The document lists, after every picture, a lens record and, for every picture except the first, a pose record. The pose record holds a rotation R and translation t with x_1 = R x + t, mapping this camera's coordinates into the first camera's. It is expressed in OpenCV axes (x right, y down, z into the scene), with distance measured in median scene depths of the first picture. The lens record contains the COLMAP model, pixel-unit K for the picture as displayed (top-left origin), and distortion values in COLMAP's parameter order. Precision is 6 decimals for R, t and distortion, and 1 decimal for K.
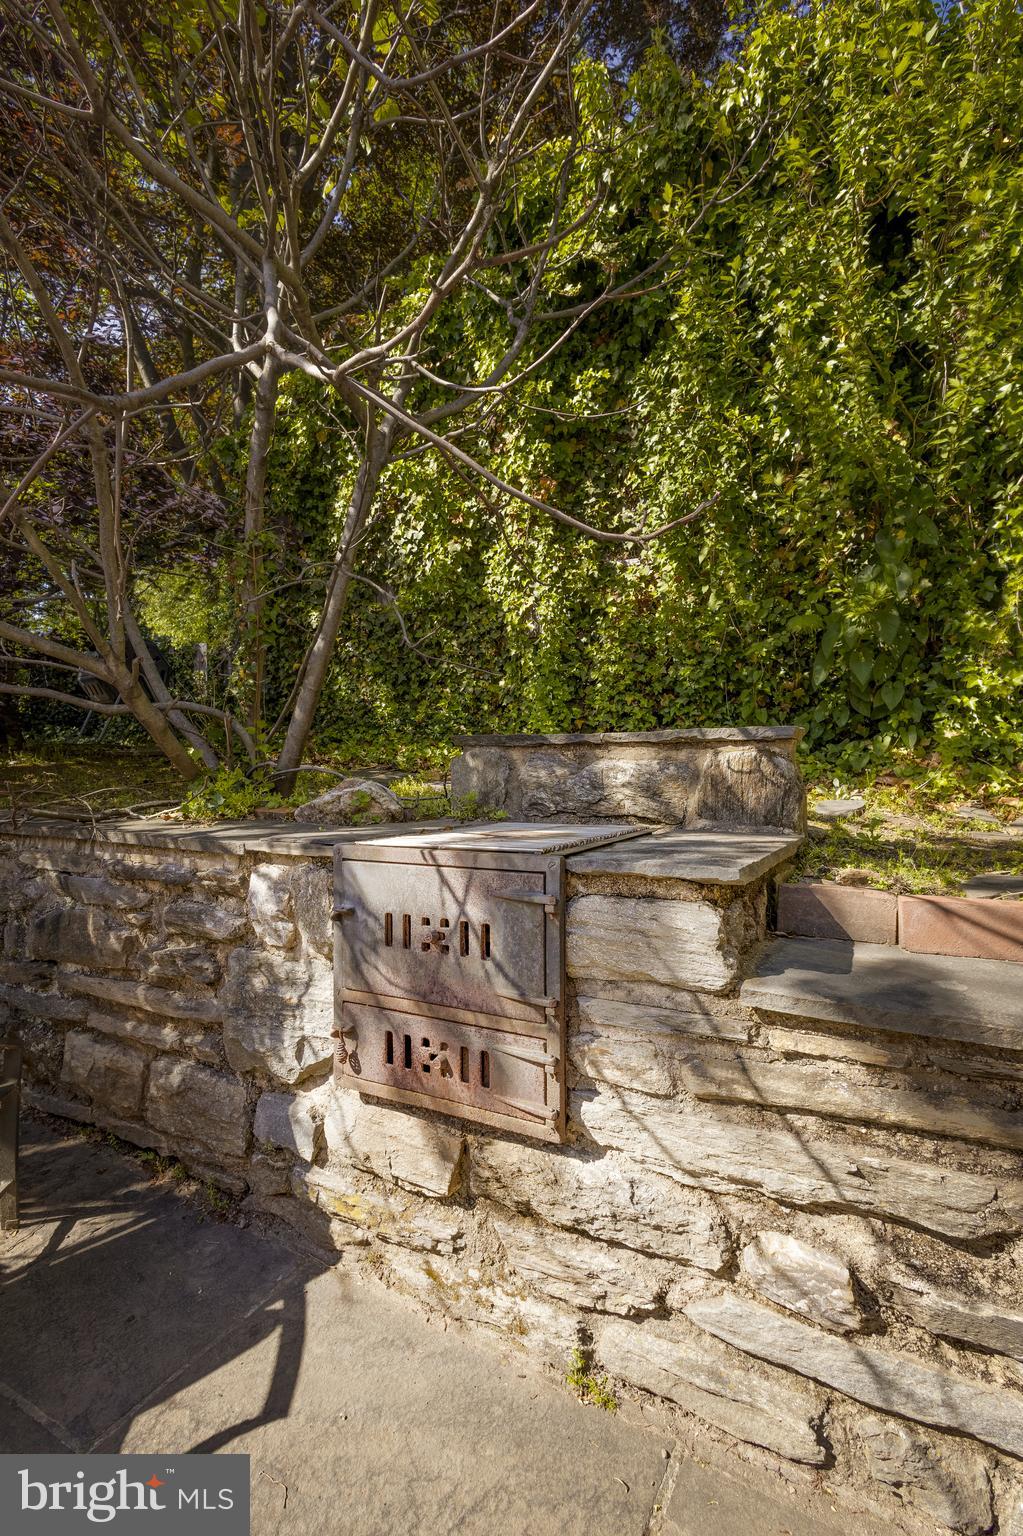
lens RADIAL K [[712.2, 0, 516.2], [0, 712.2, 772.3], [0, 0, 1]] dist [-0.000022, 0.000364]
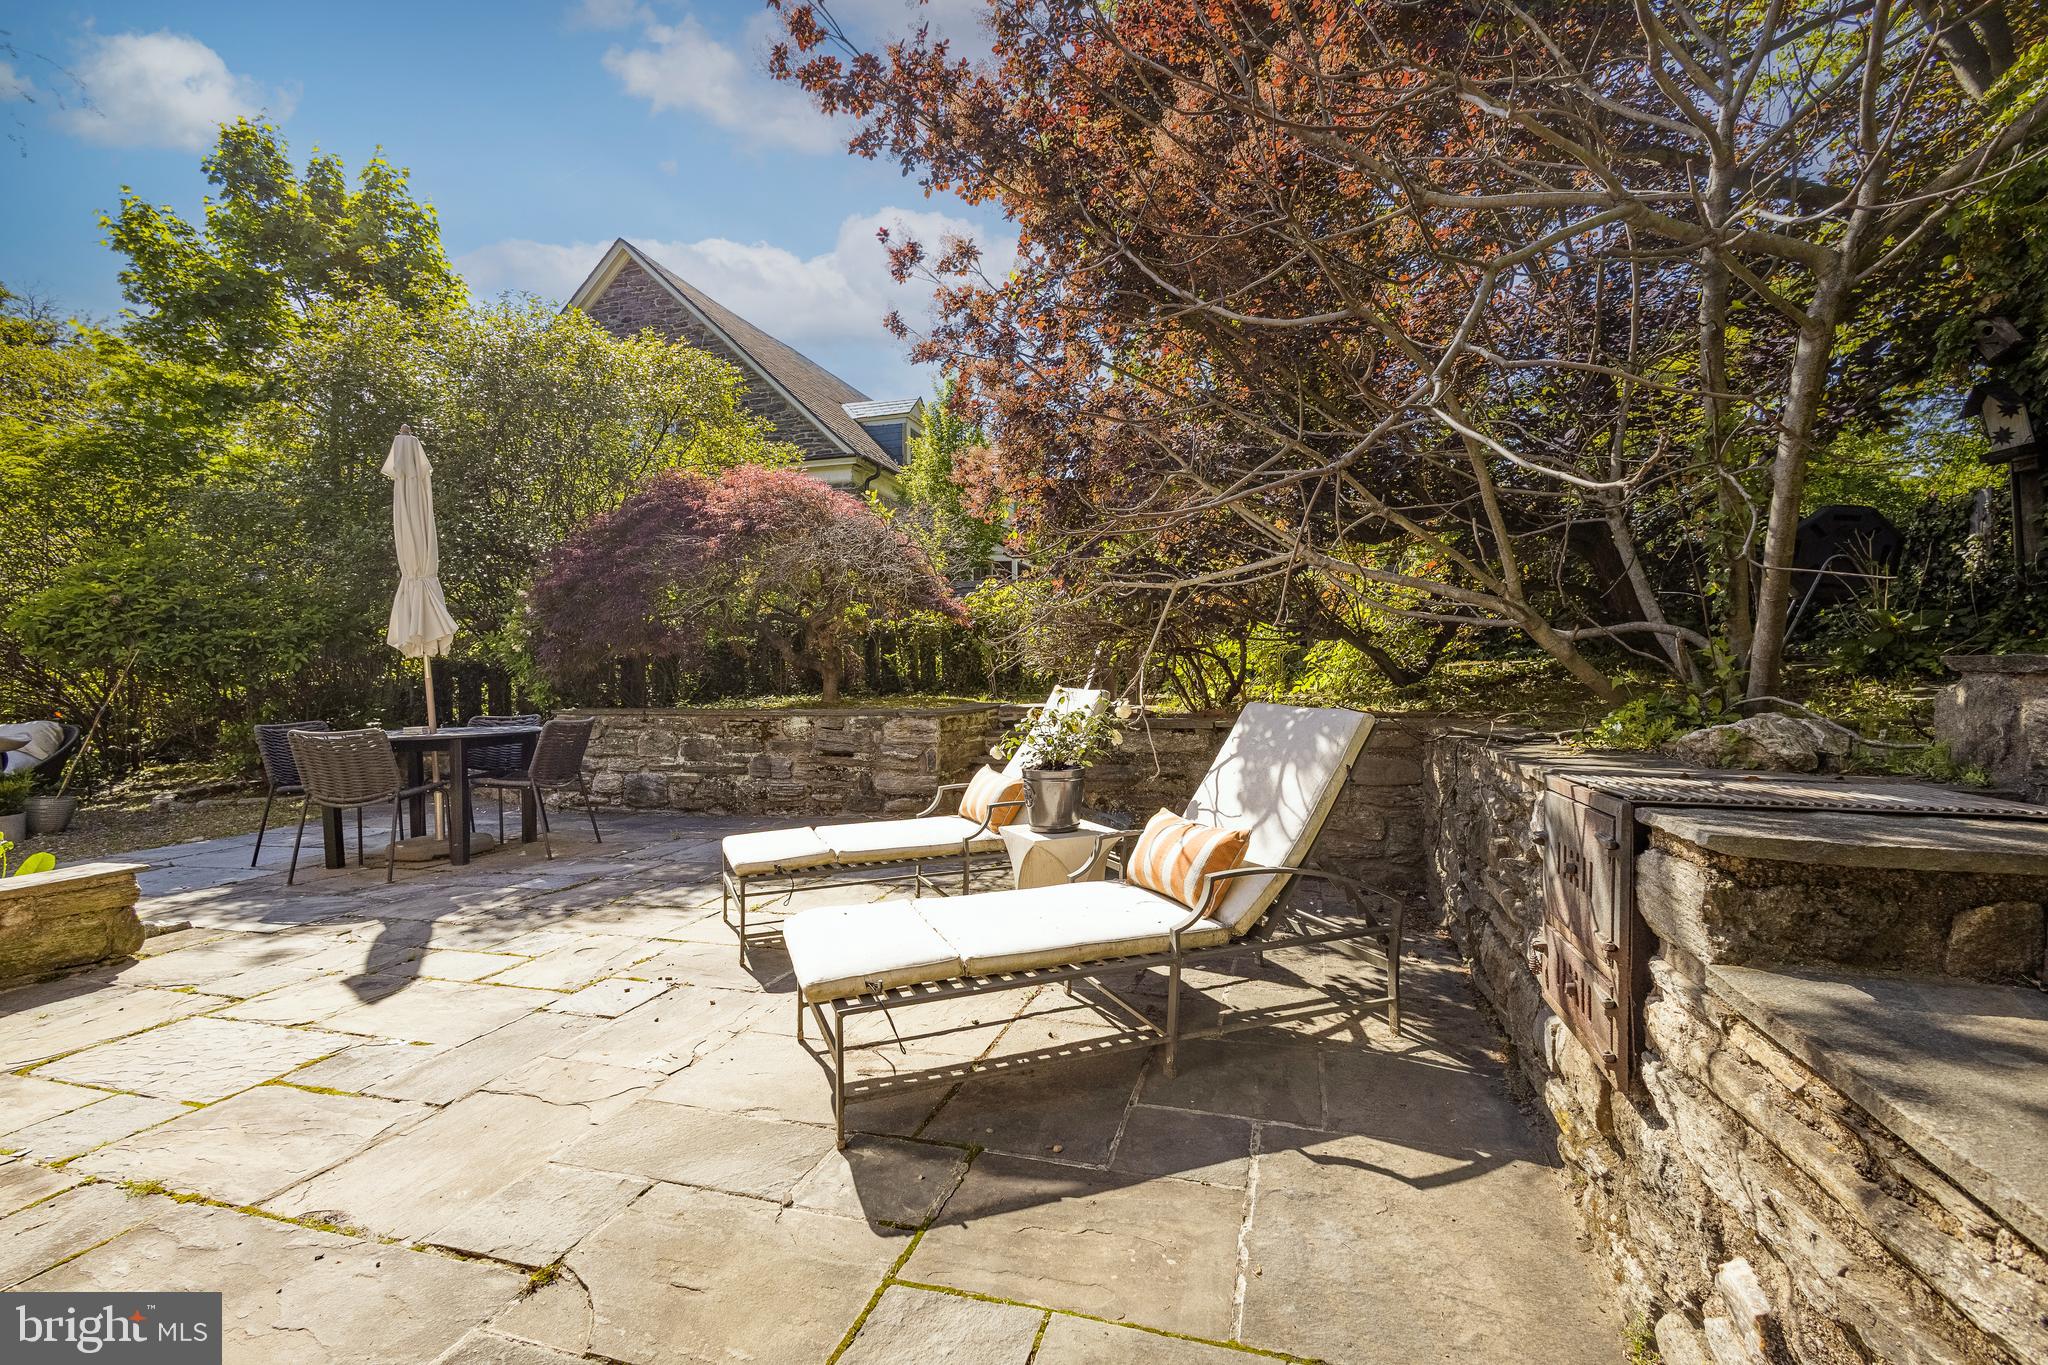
lens RADIAL K [[949.5, 0, 1026.8], [0, 949.5, 678.7], [0, 0, 1]] dist [-0.000022, 0.000364]
pose [[0.188165, 0.001357, -0.982136, 1.085901], [-0.002417, 0.999997, 0.000919, -0.048269], [0.982134, 0.002201, 0.188168, -0.055254]]
